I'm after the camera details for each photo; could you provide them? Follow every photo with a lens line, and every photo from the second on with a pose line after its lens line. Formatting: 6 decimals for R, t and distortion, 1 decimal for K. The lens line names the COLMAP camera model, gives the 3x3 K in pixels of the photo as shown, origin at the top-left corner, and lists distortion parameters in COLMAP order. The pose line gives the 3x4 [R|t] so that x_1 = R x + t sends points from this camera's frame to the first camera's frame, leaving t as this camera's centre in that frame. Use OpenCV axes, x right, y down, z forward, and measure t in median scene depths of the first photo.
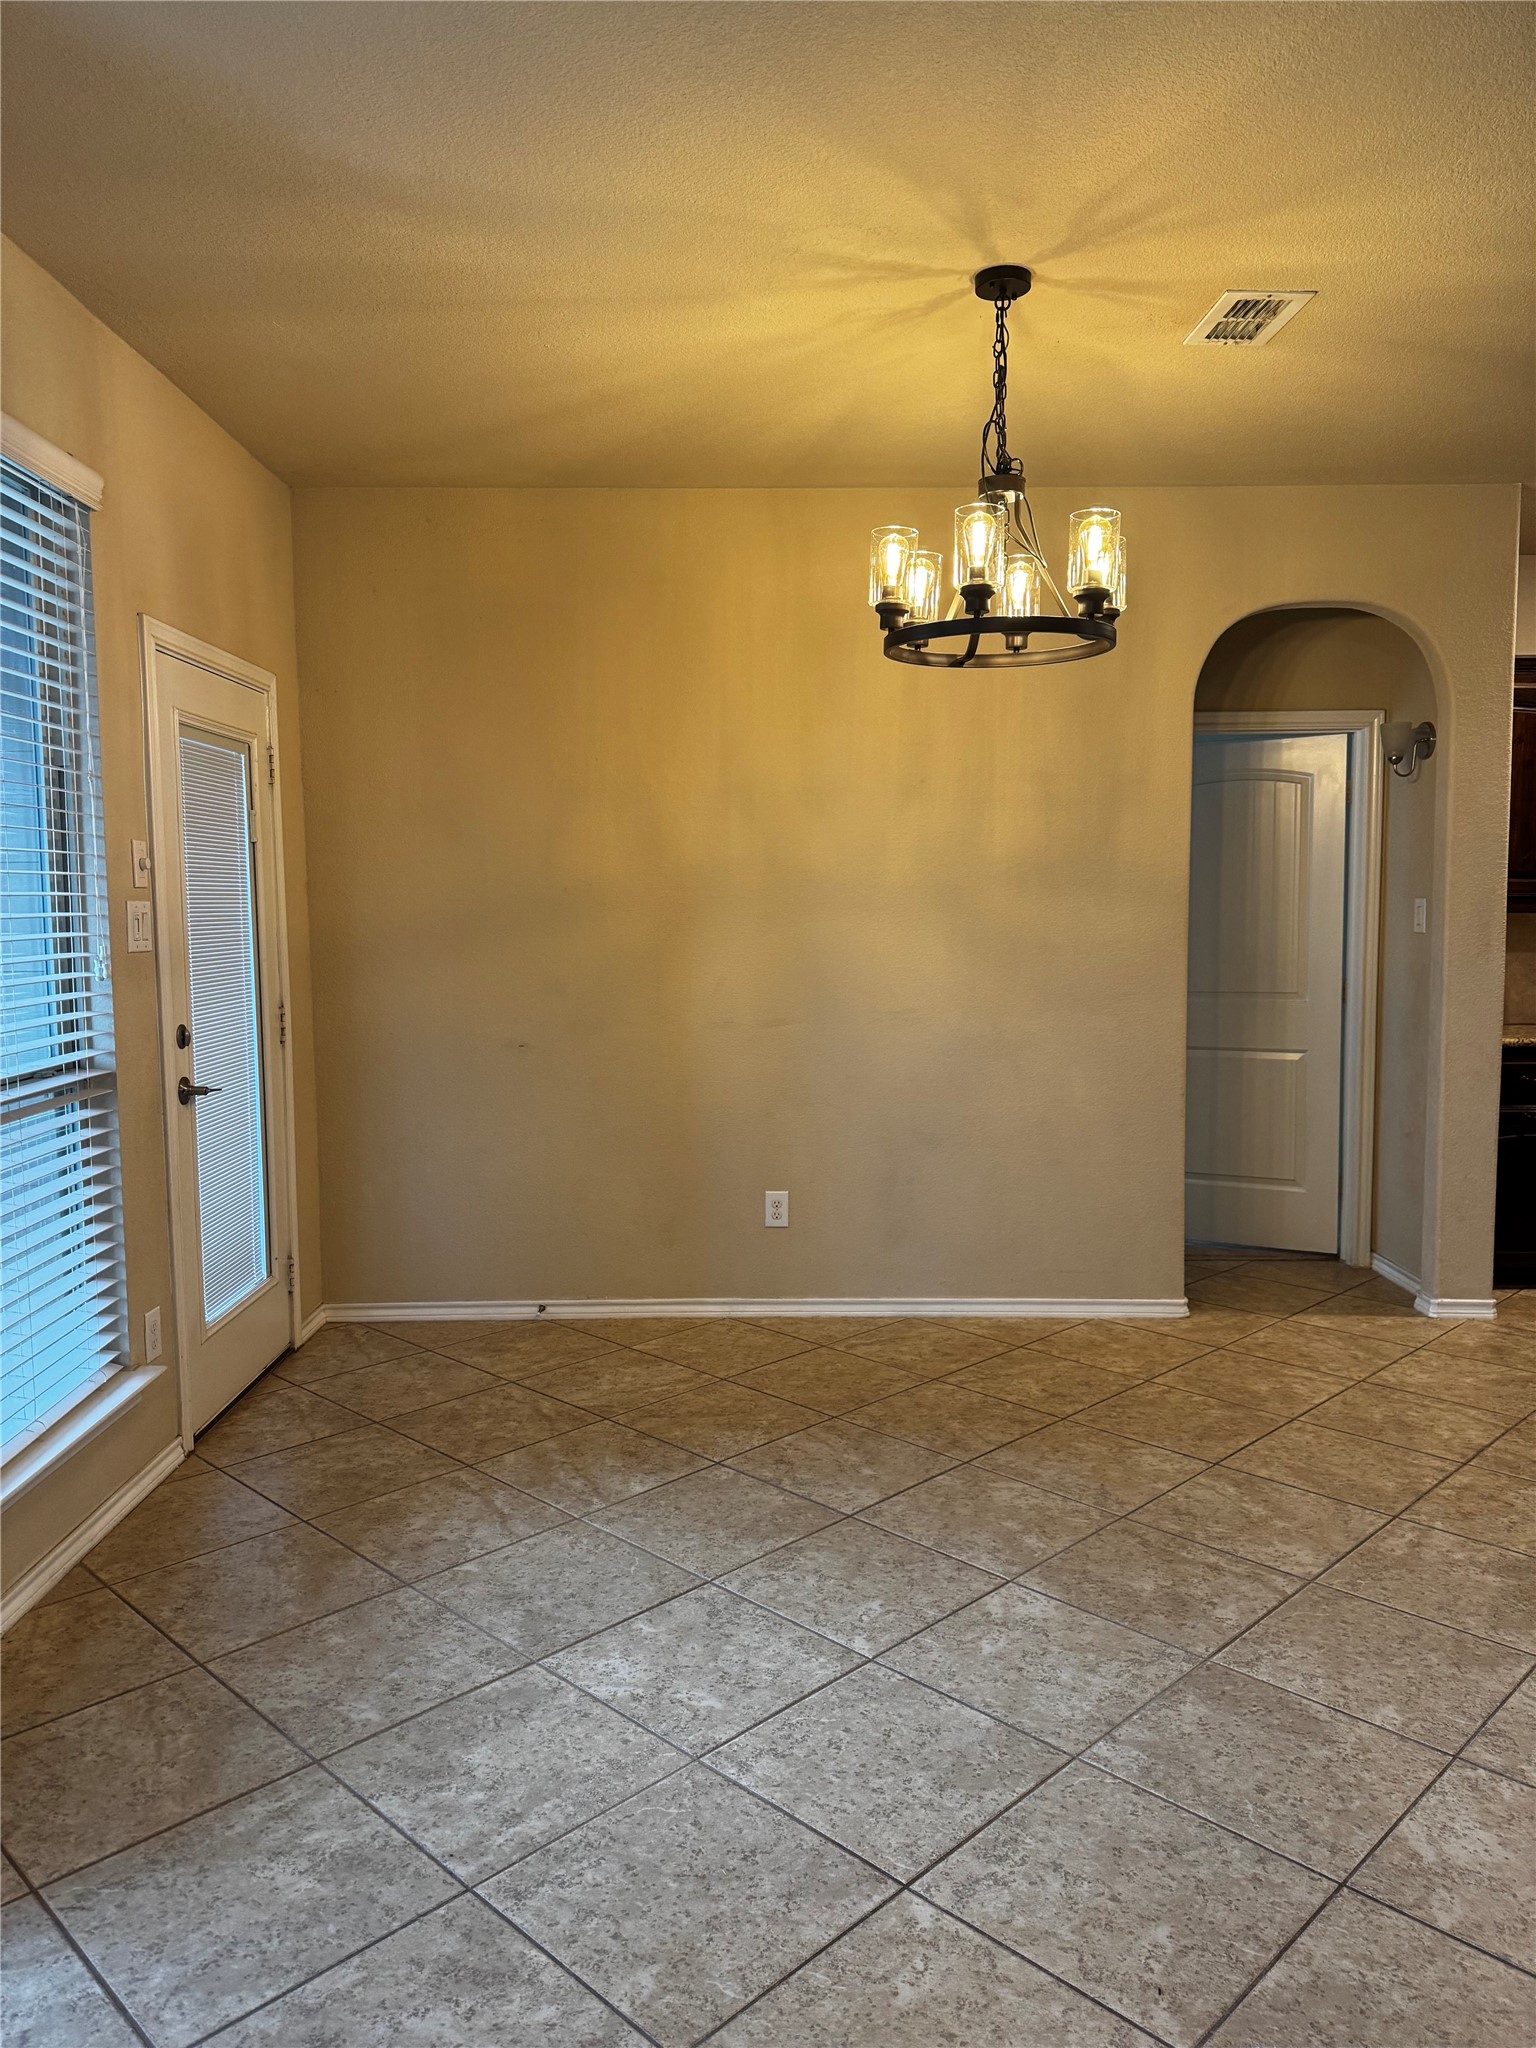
lens RADIAL K [[1456.4, 0, 760.5], [0, 1456.4, 1021.8], [0, 0, 1]] dist [0.026171, -0.002709]
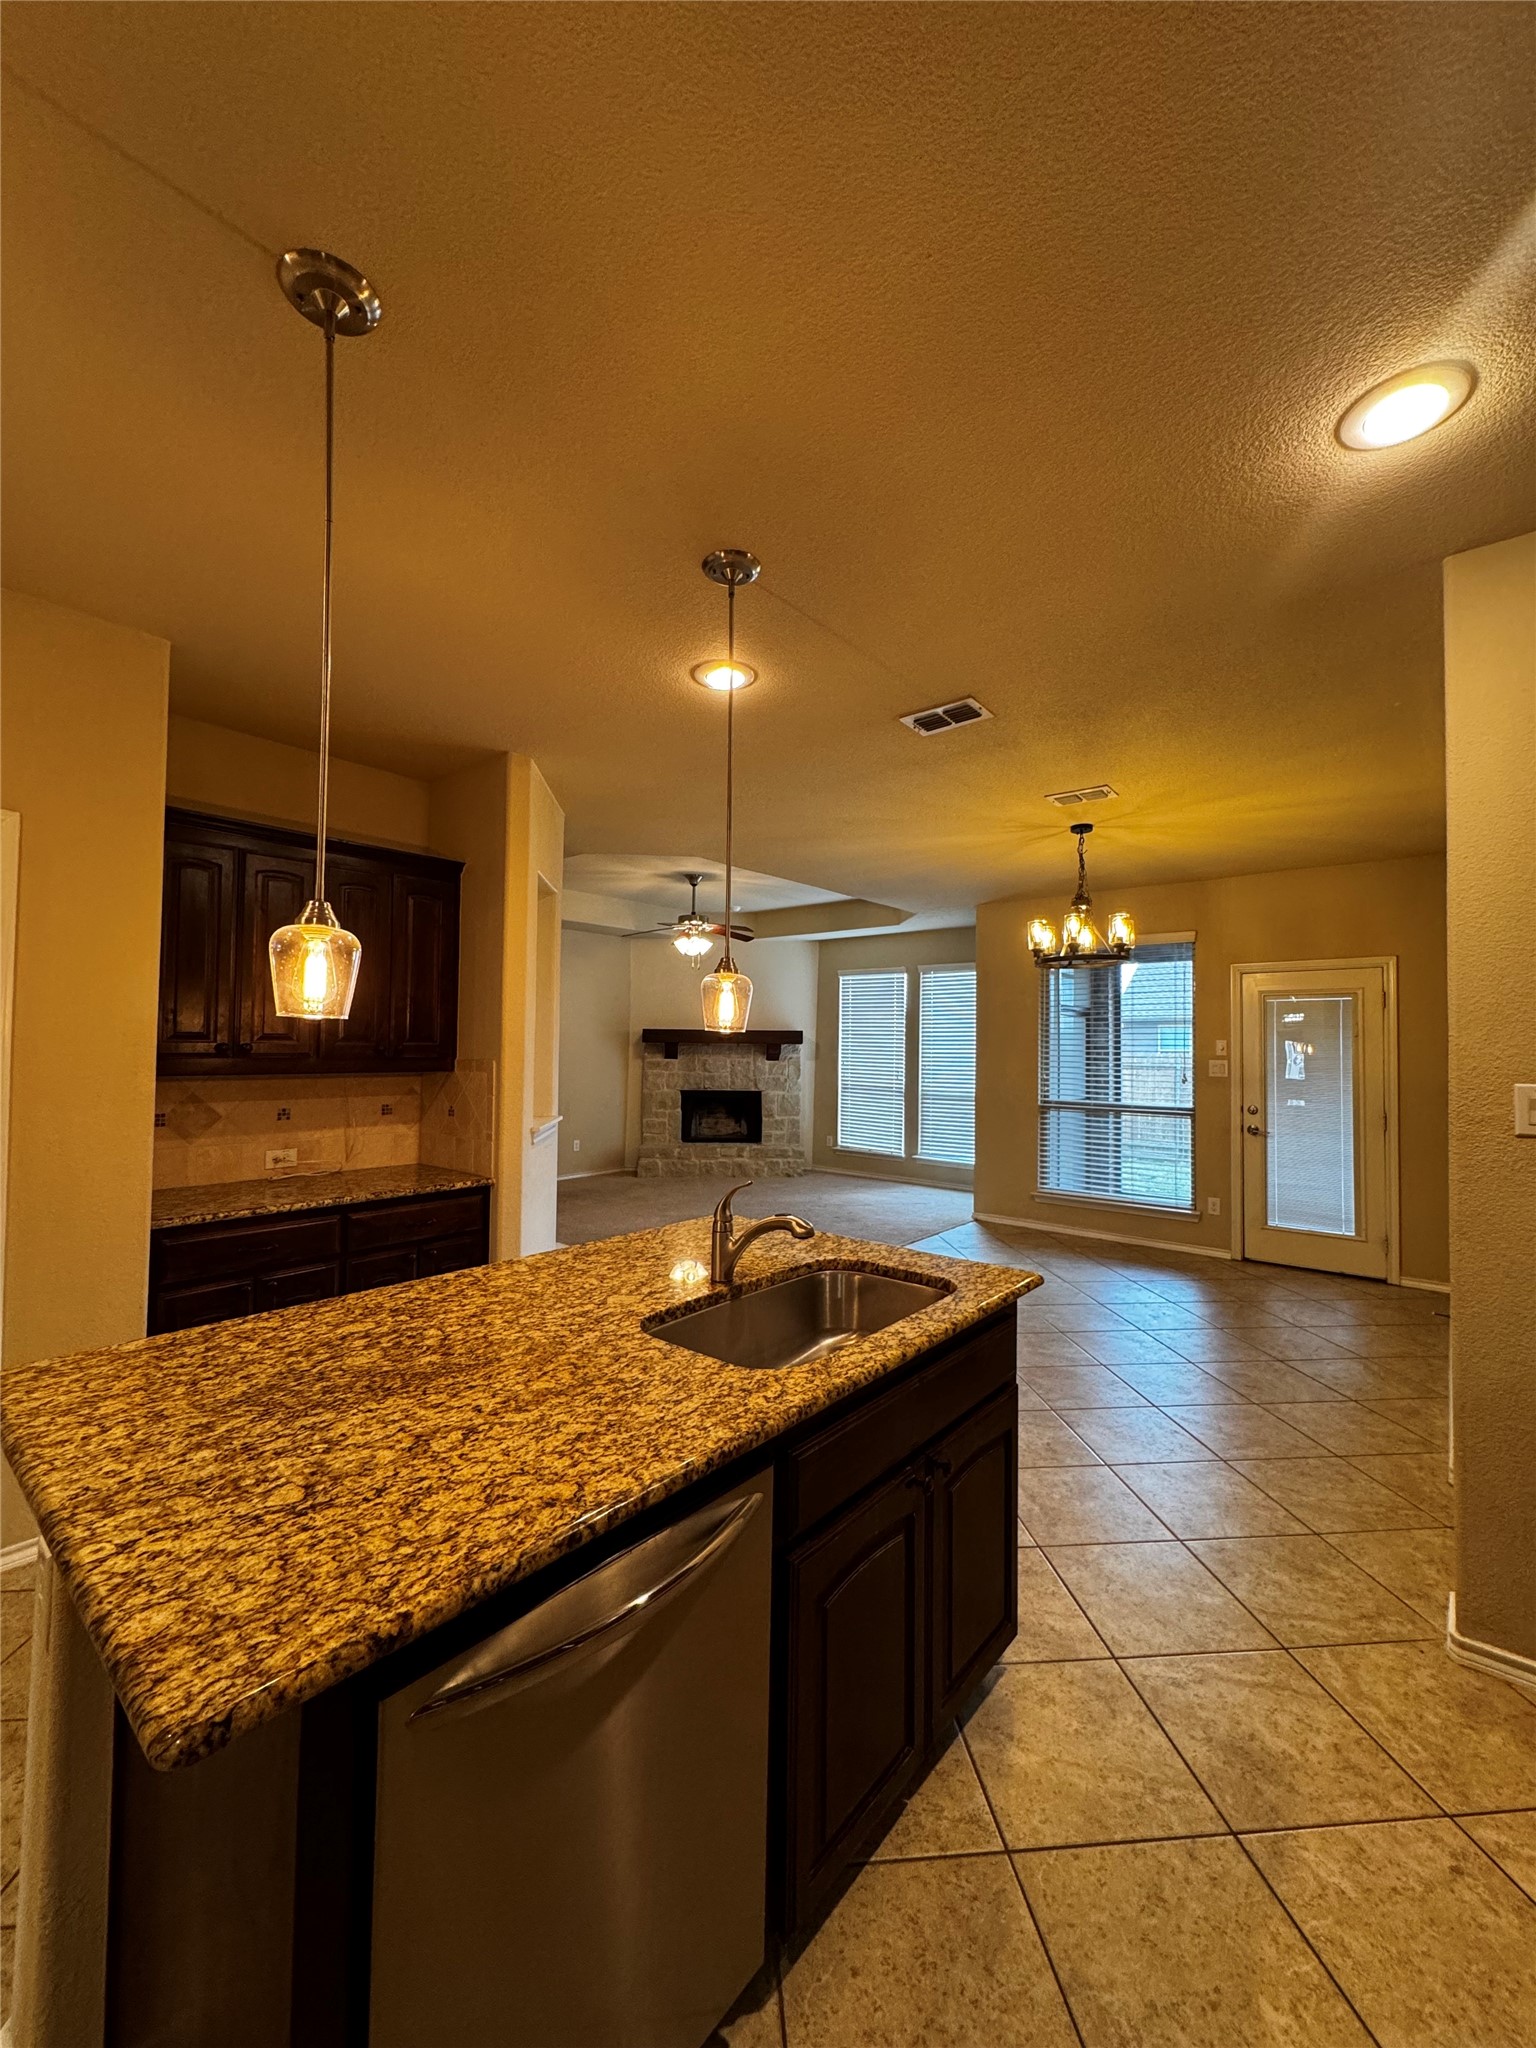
lens RADIAL K [[813.4, 0, 767.8], [0, 813.4, 1025.0], [0, 0, 1]] dist [-0.002990, 0.000329]
pose [[-0.642993, -0.023919, -0.765499, 1.459065], [-0.075414, 0.996632, 0.032204, -0.139712], [0.762150, 0.078436, -0.642631, 1.368367]]
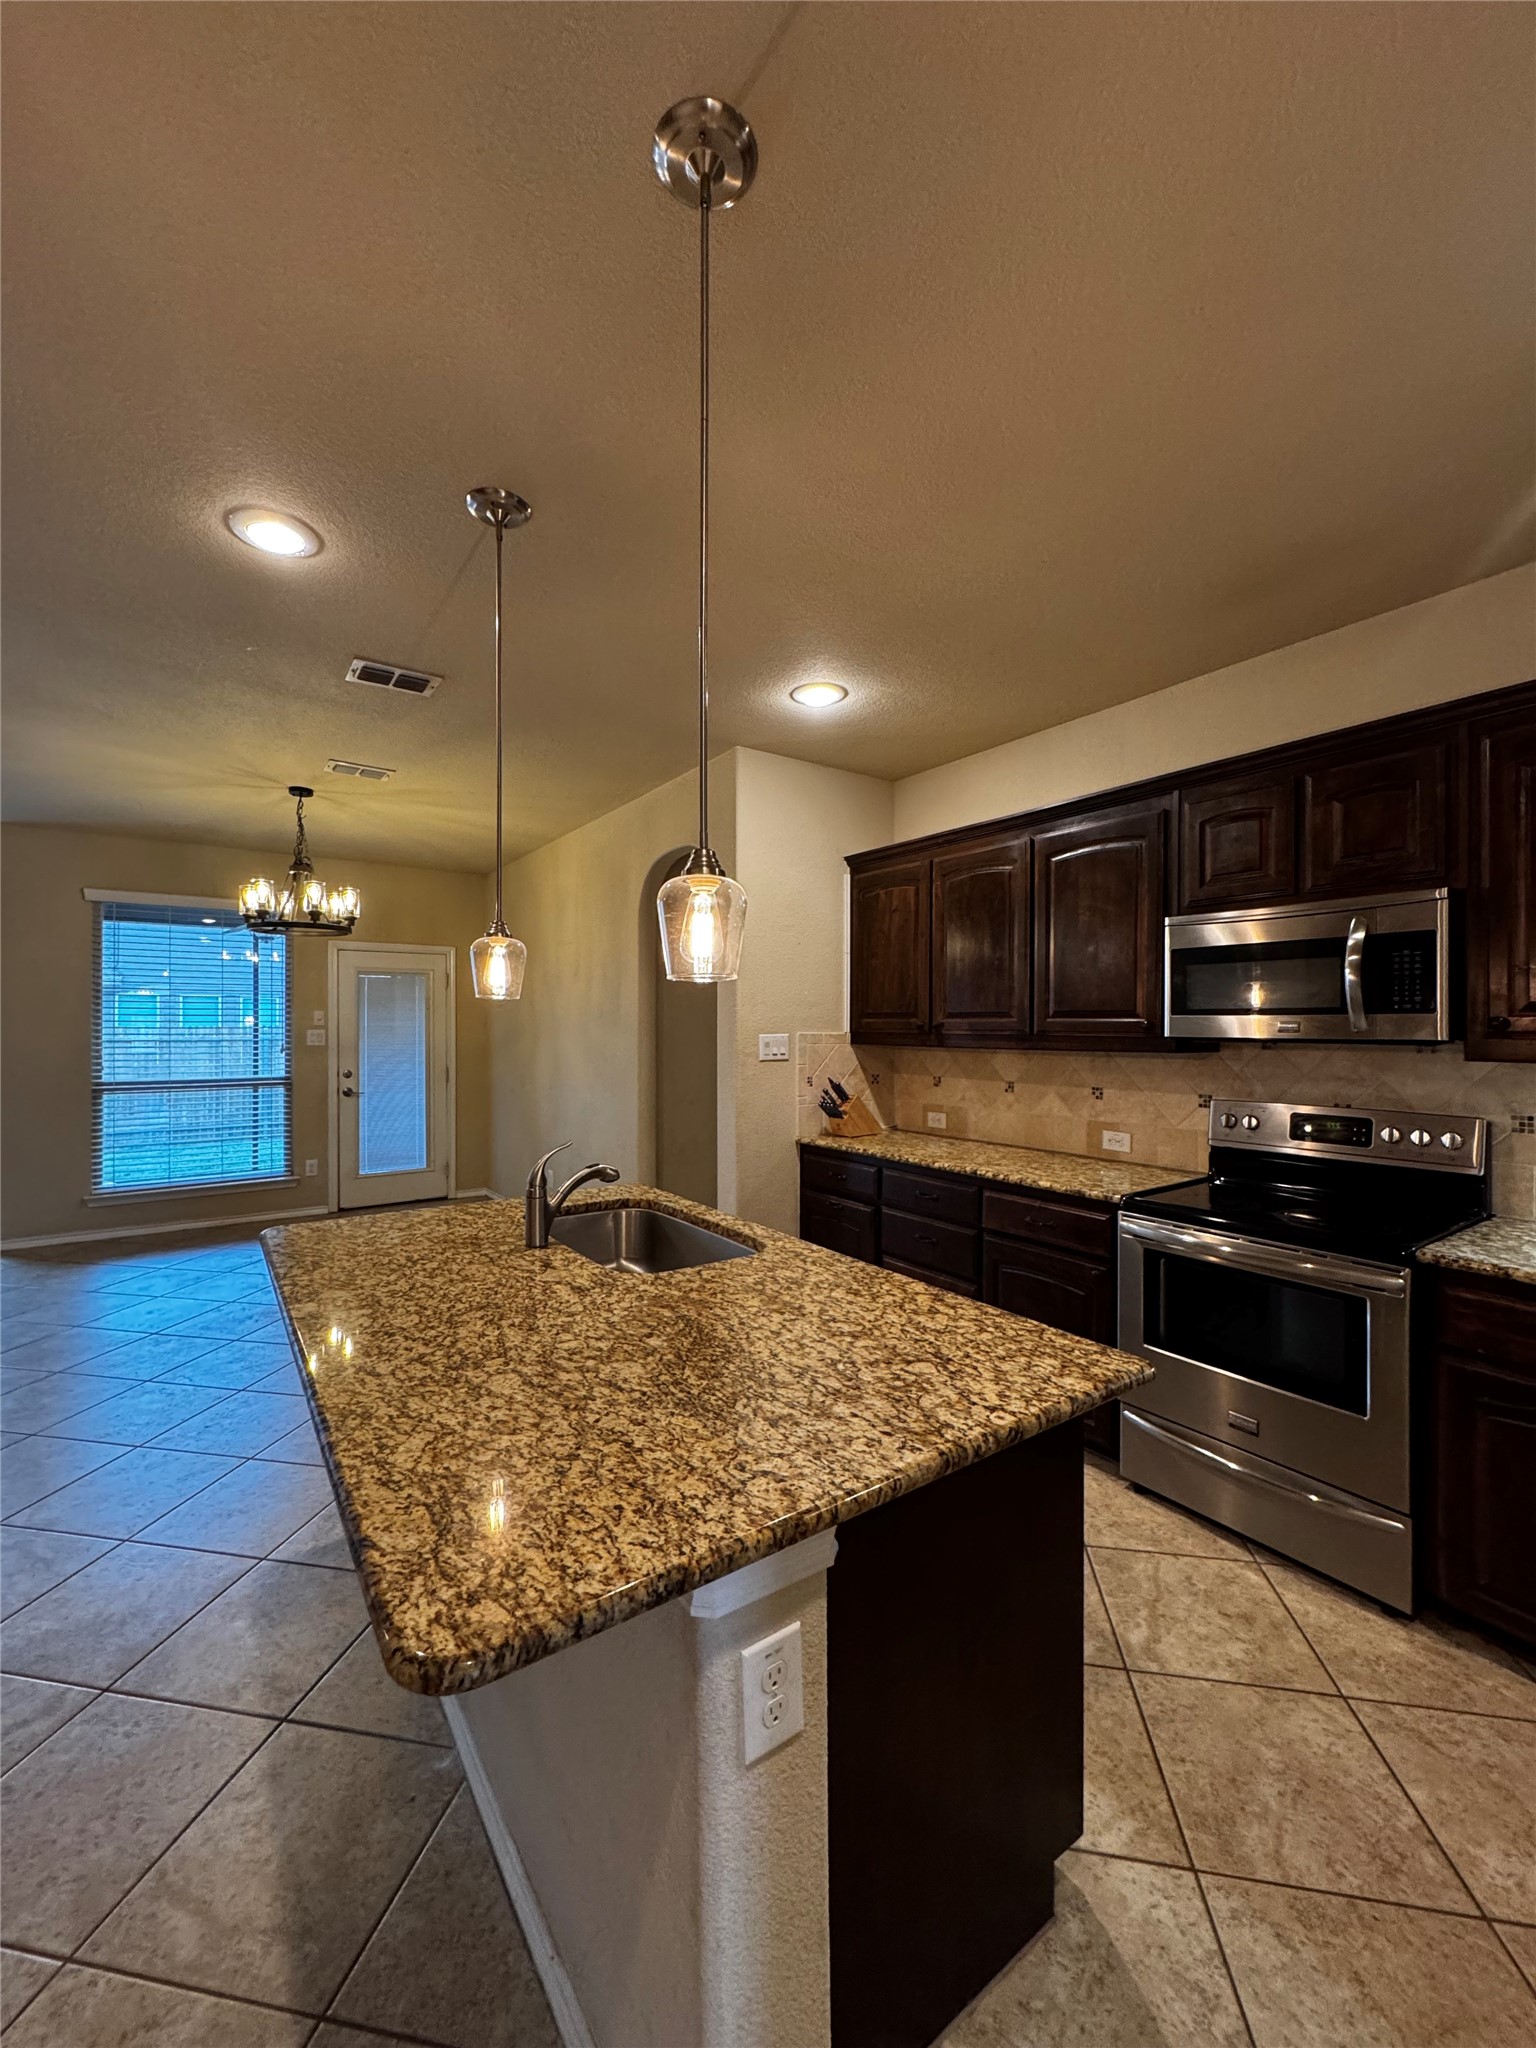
lens RADIAL K [[813.4, 0, 770.0], [0, 813.4, 1027.8], [0, 0, 1]] dist [-0.002990, 0.000329]
pose [[0.575898, 0.006374, -0.817497, 1.601004], [-0.074691, 0.996198, -0.044849, -0.081729], [0.814103, 0.086888, 0.574184, 0.792209]]
